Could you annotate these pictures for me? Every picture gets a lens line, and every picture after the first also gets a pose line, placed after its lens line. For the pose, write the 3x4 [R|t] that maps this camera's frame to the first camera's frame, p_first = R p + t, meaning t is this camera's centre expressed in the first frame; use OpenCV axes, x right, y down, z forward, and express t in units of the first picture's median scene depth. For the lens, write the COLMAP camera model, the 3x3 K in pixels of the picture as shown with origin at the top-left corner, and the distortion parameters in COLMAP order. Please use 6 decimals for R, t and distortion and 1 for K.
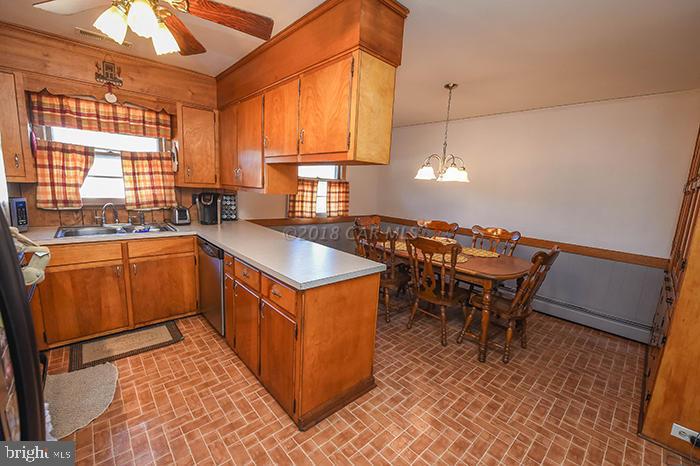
lens RADIAL K [[292.8, 0, 351.5], [0, 292.8, 225.8], [0, 0, 1]] dist [-0.000224, -0.000108]
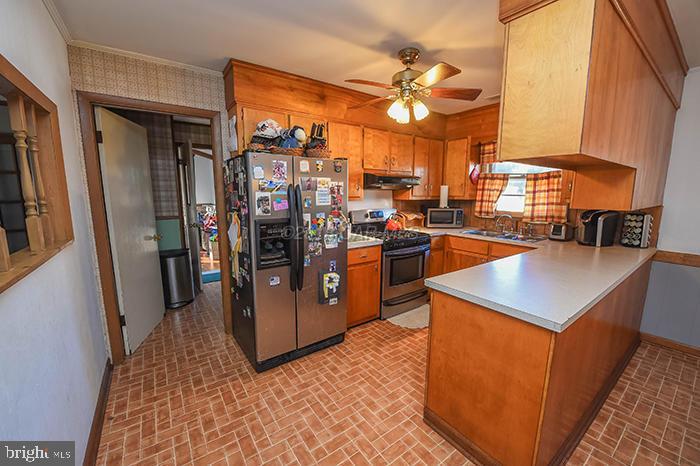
lens RADIAL K [[279.9, 0, 351.0], [0, 279.9, 239.3], [0, 0, 1]] dist [-0.044718, 0.000049]
pose [[-0.126023, 0.108571, -0.986068, 0.506115], [-0.147819, 0.980841, 0.126887, -0.024203], [0.980953, 0.161750, -0.107560, 0.475801]]
